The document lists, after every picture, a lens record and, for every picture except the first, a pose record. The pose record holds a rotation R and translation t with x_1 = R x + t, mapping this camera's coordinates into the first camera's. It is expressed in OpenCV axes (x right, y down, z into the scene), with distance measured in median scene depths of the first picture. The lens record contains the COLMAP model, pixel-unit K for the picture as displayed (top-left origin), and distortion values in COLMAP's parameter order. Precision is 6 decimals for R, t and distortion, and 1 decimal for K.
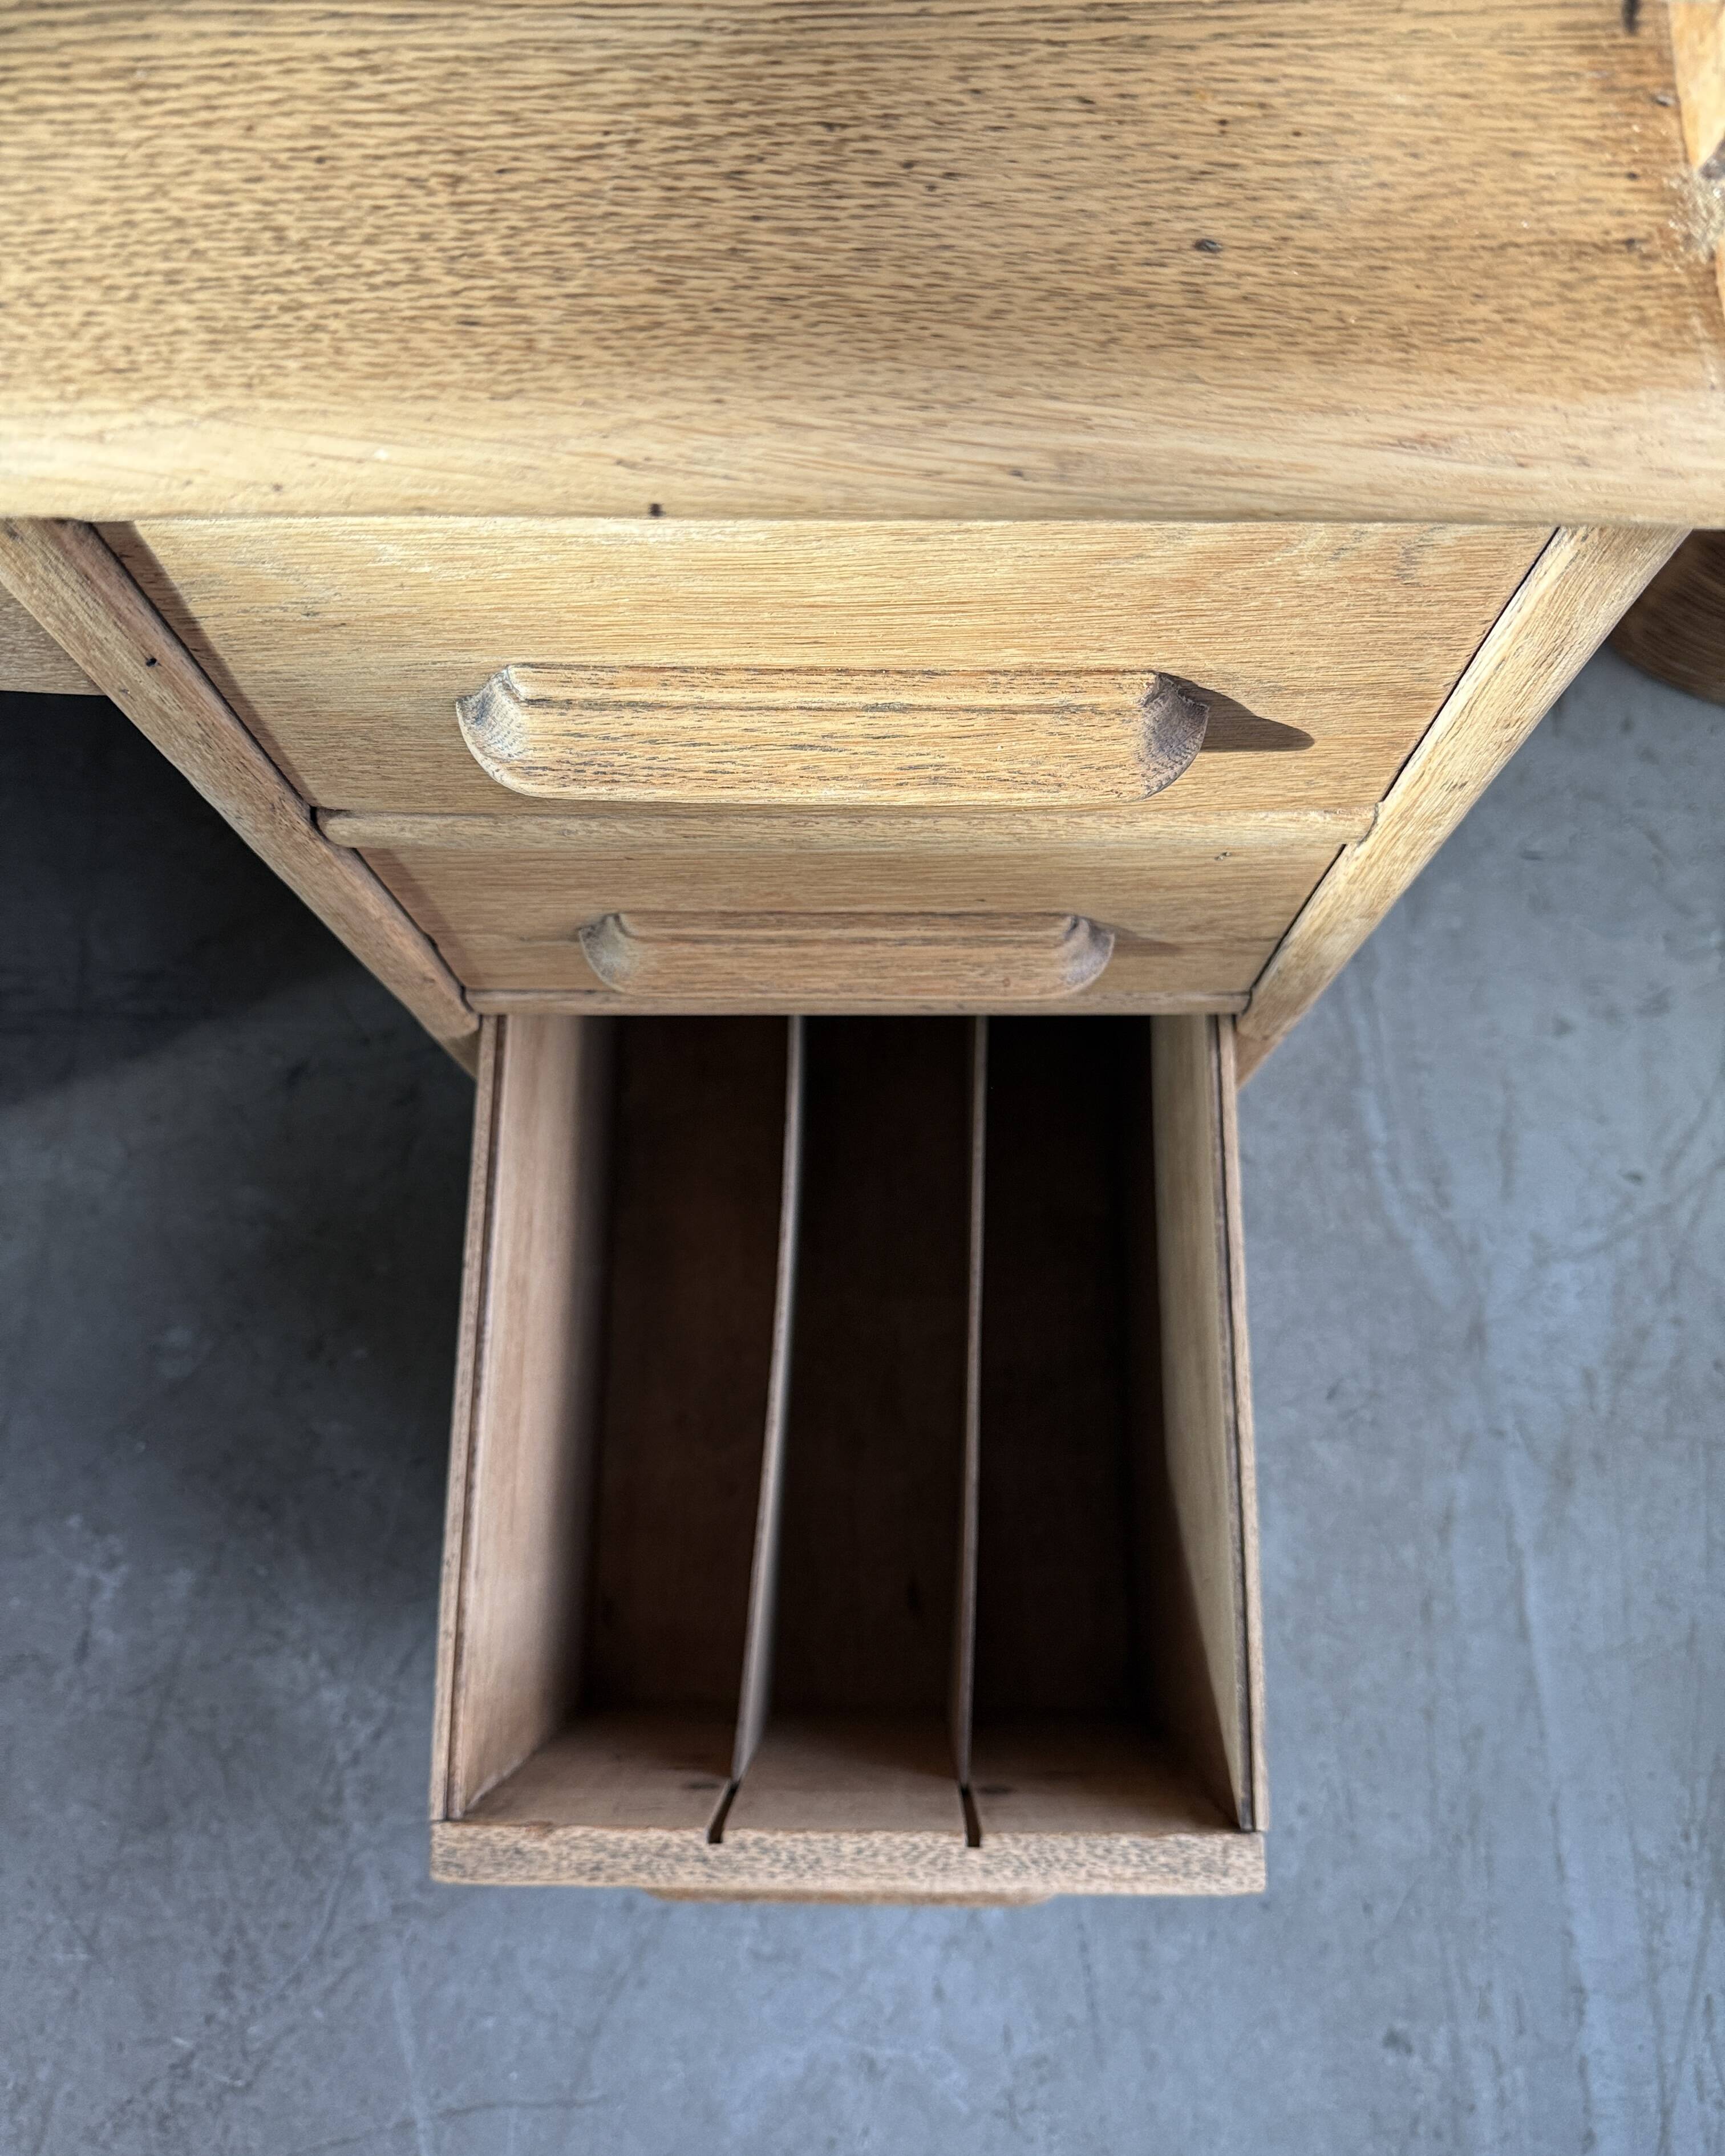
lens RADIAL K [[1652.7, 0, 843.6], [0, 1652.7, 1075.3], [0, 0, 1]] dist [0.005196, -0.020493]
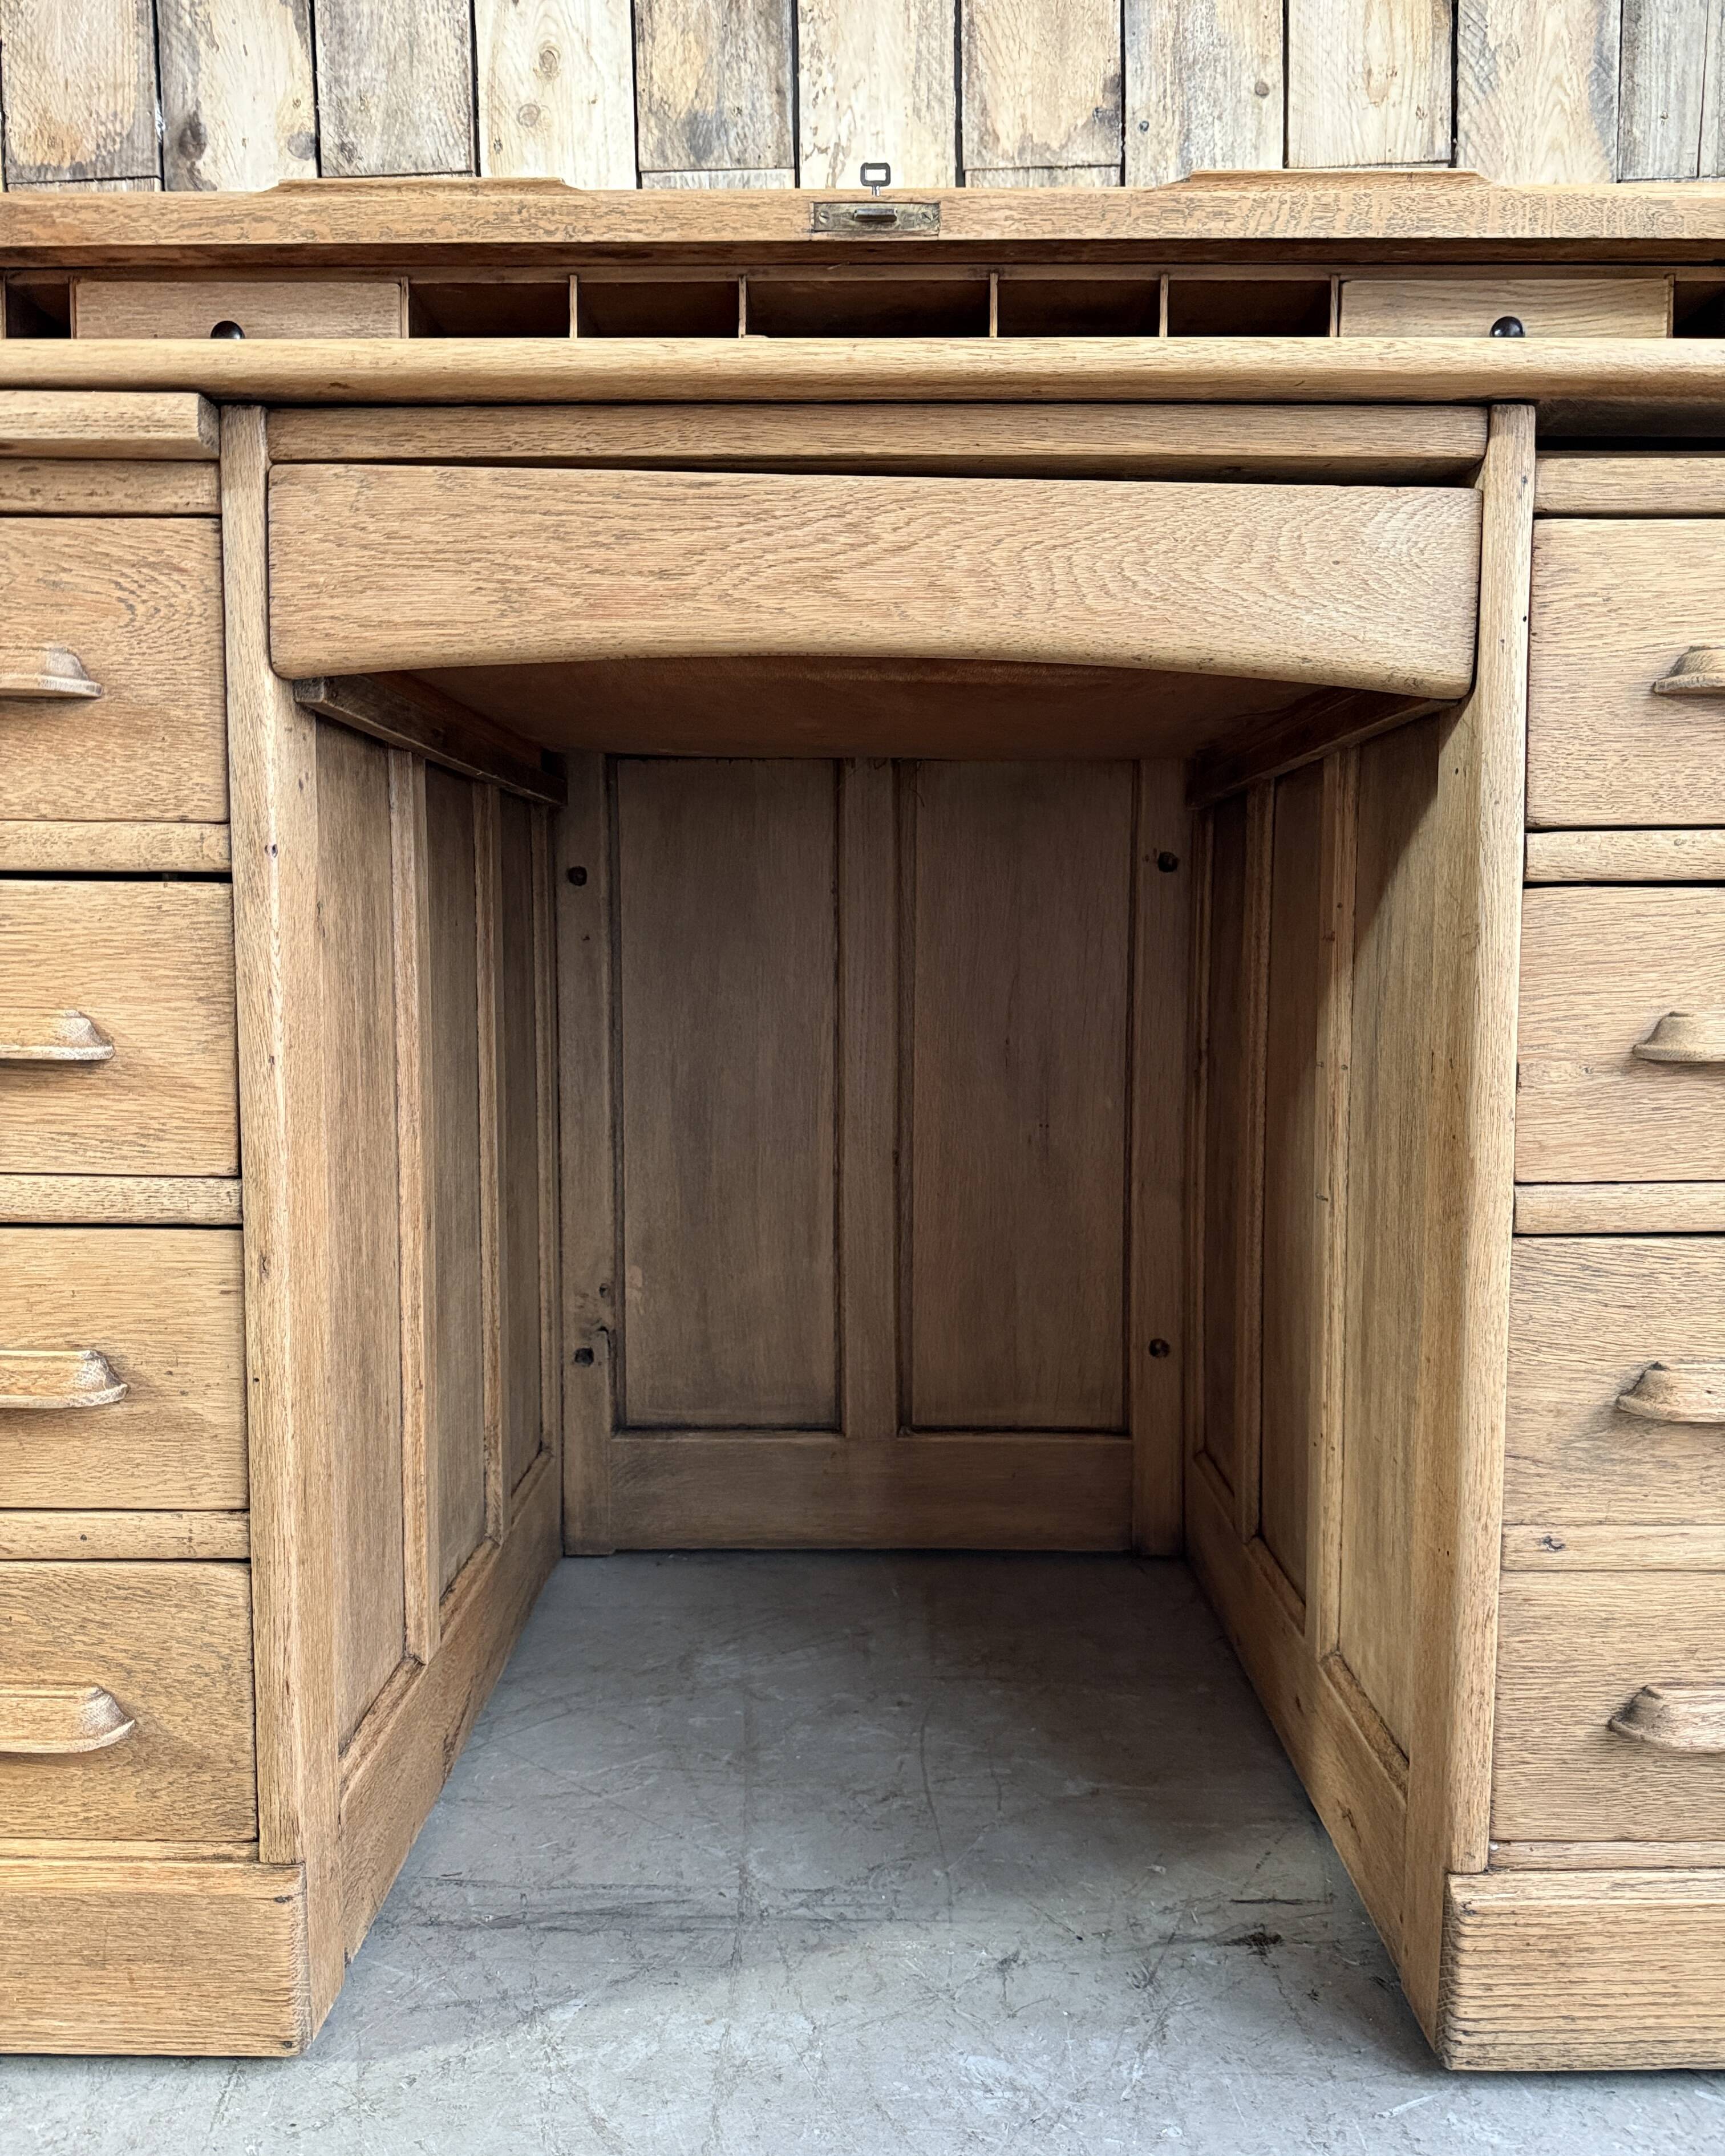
lens RADIAL K [[1652.7, 0, 860.2], [0, 1652.7, 1086.0], [0, 0, 1]] dist [0.005196, -0.020493]
pose [[0.999646, 0.023263, 0.012944, -0.486020], [0.004021, 0.348715, -0.937220, 0.713903], [-0.026316, 0.936940, 0.348498, 0.335869]]
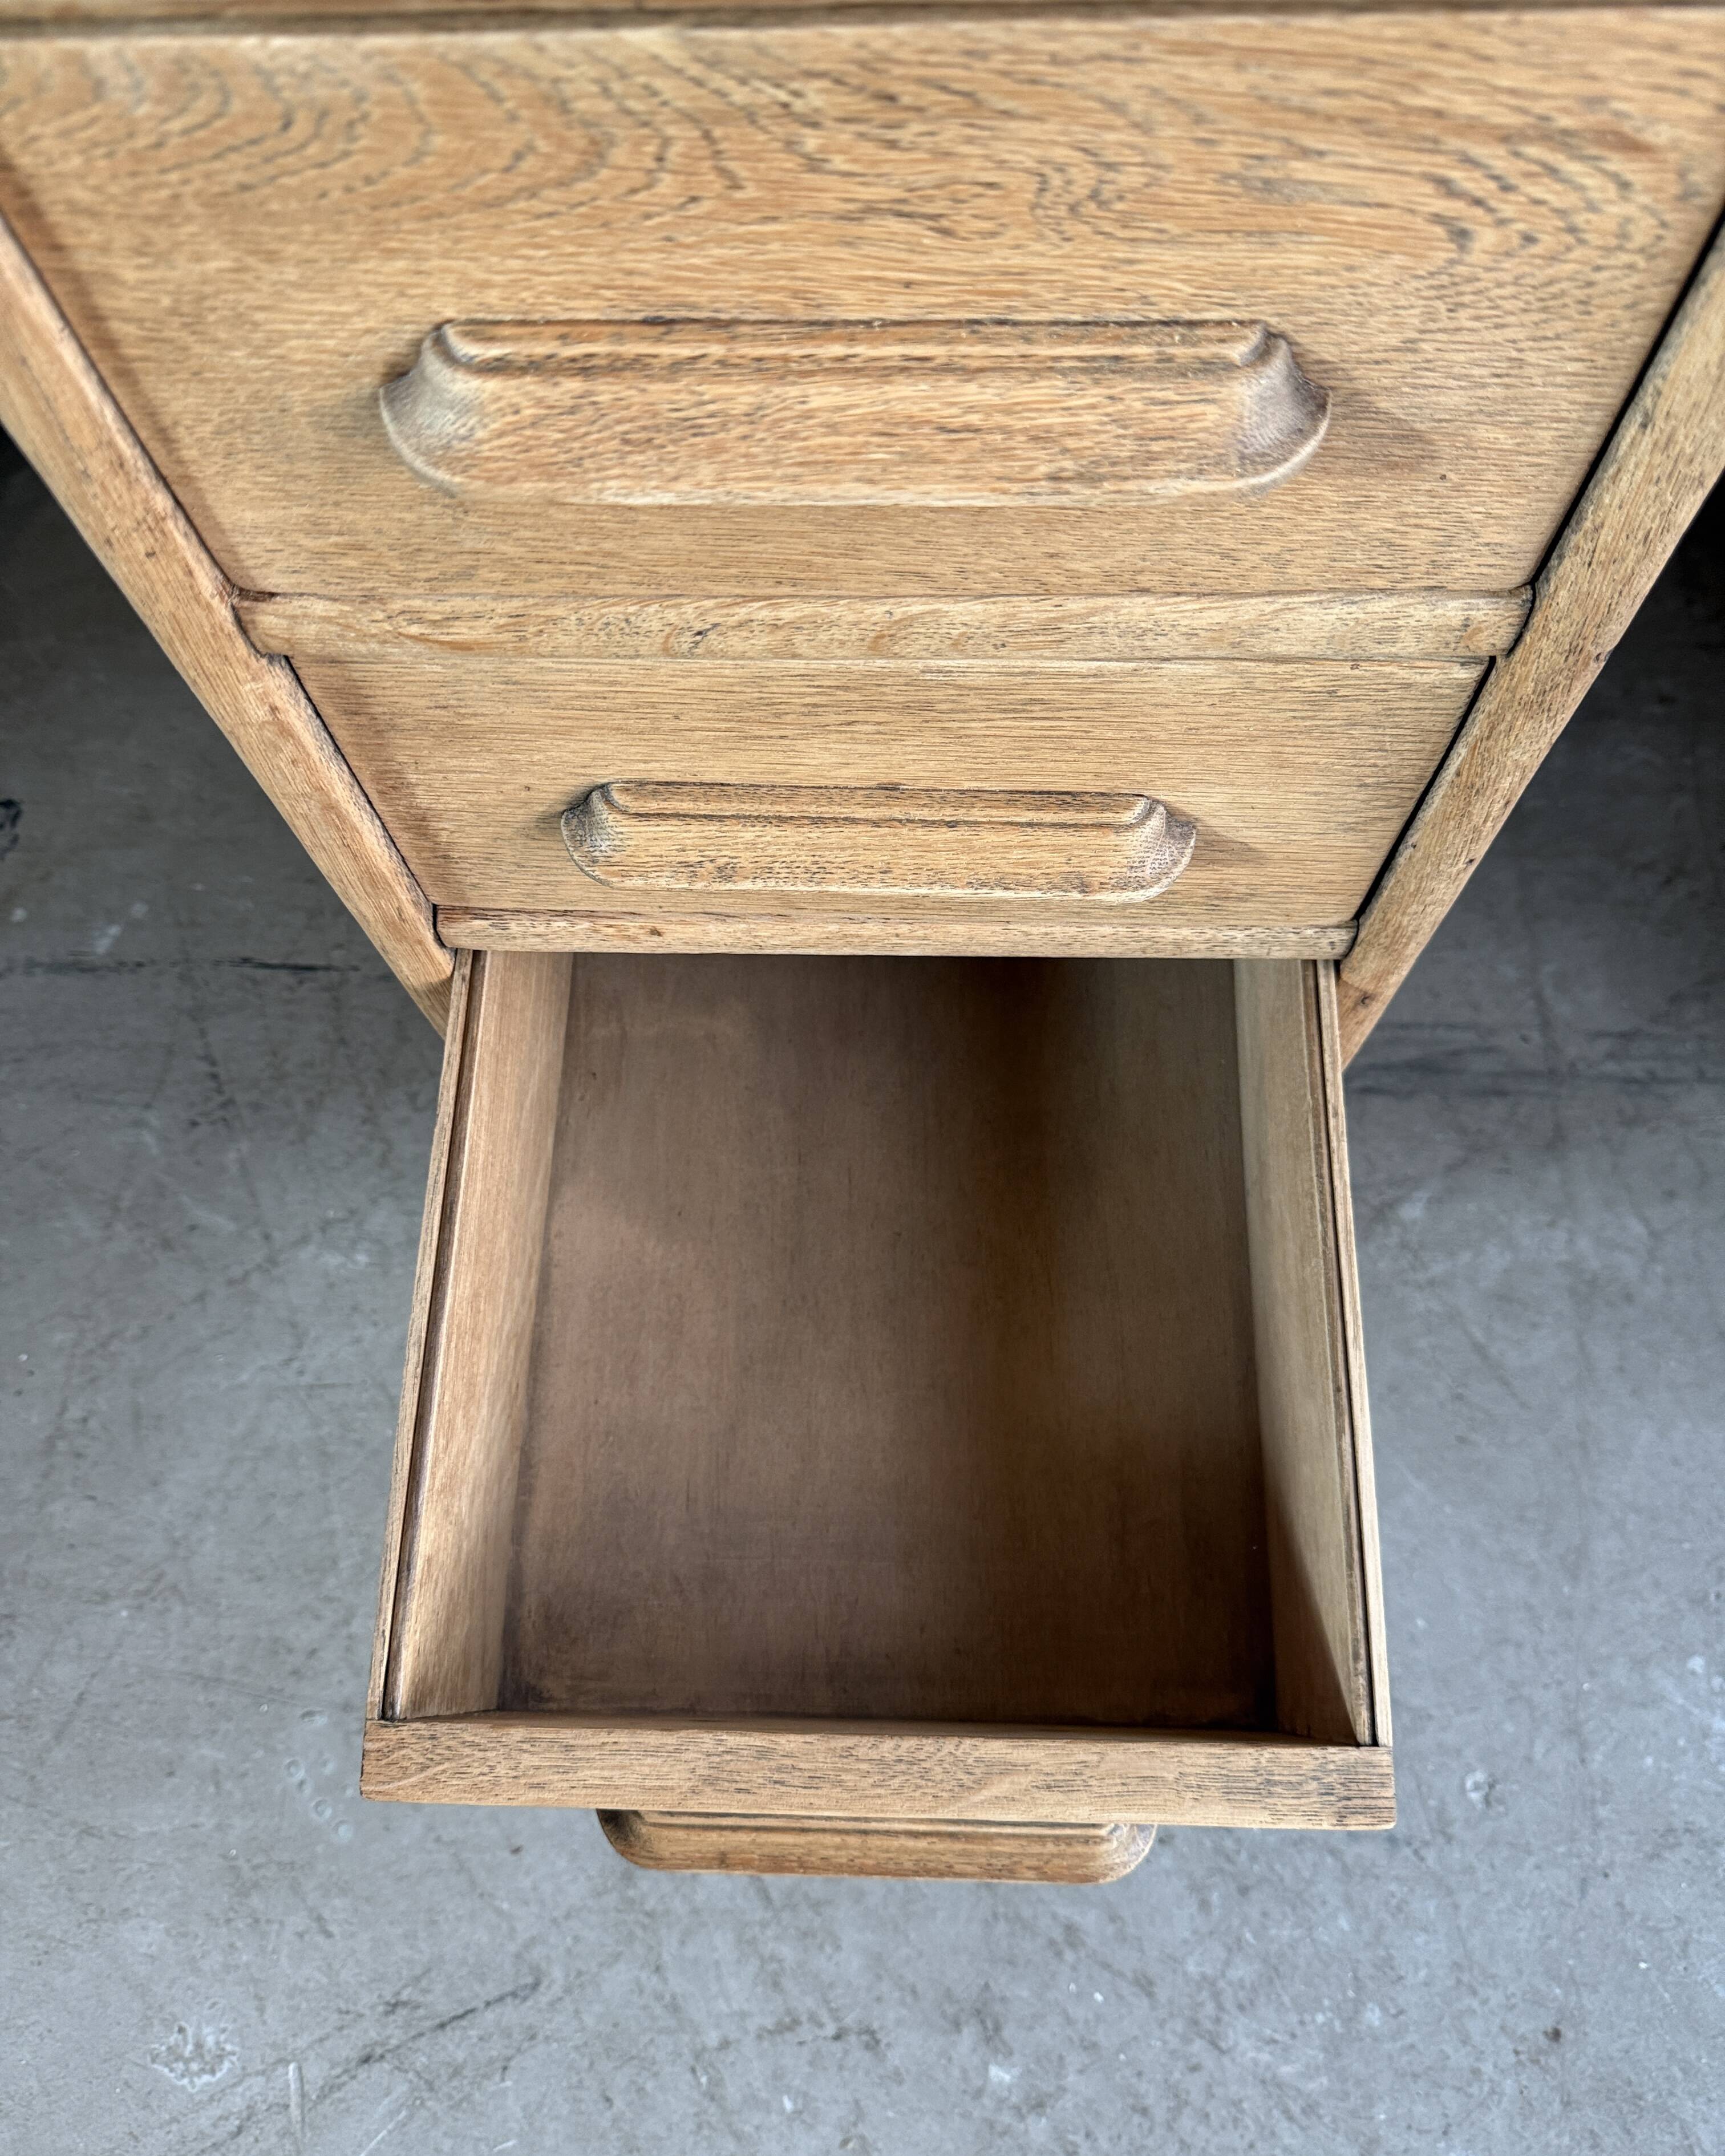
lens RADIAL K [[1652.7, 0, 852.1], [0, 1652.7, 1076.6], [0, 0, 1]] dist [0.005196, -0.020493]
pose [[0.999199, 0.017393, -0.036041, -0.927535], [-0.020932, 0.994741, -0.100258, 0.069107], [0.034108, 0.100932, 0.994308, 0.123985]]
